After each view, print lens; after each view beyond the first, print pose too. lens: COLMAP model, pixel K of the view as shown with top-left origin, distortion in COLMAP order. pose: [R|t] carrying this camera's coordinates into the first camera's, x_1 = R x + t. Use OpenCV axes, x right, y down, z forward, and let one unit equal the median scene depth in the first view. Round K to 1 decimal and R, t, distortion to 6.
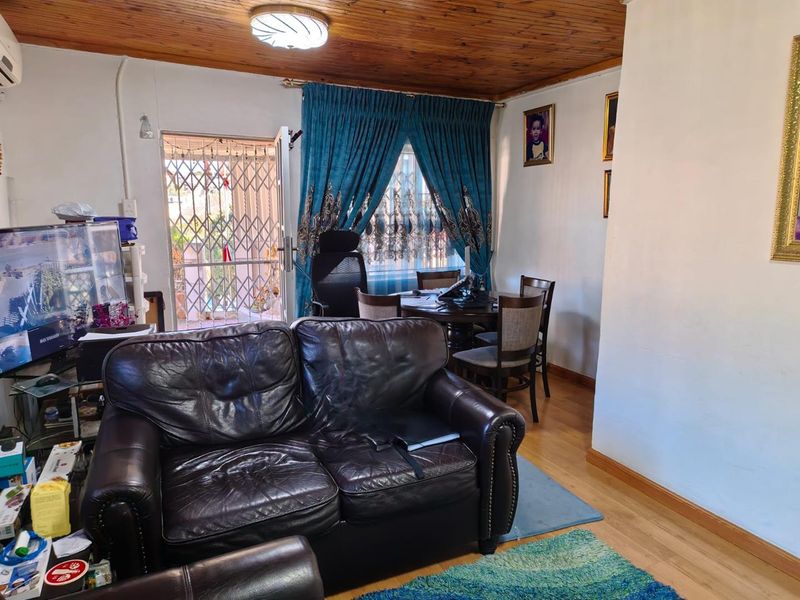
lens RADIAL K [[544.1, 0, 400.0], [0, 544.1, 300.0], [0, 0, 1]] dist [0.048861, 0.002235]
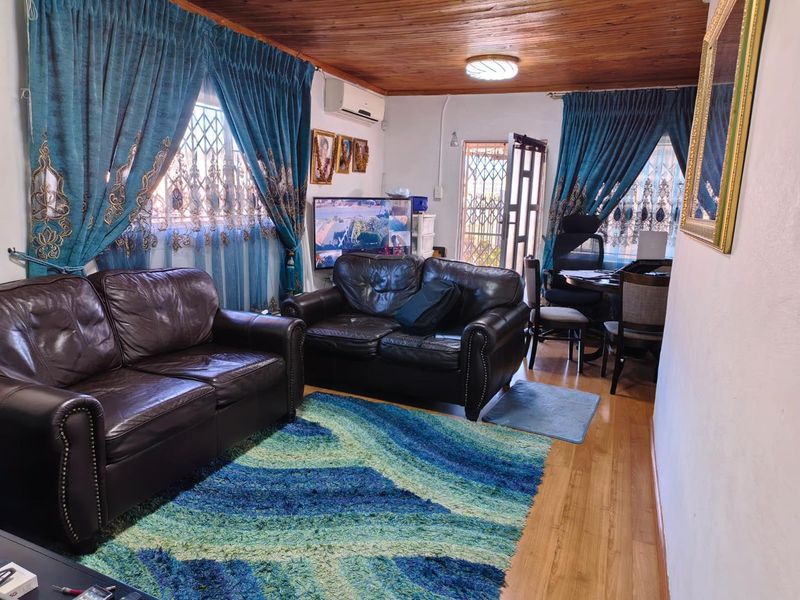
lens RADIAL K [[544.1, 0, 400.0], [0, 544.1, 300.0], [0, 0, 1]] dist [0.048861, 0.002235]
pose [[0.653331, 0.162507, -0.739425, 0.550056], [-0.161678, 0.984108, 0.073429, 0.032599], [0.739607, 0.071575, 0.669222, -0.076350]]
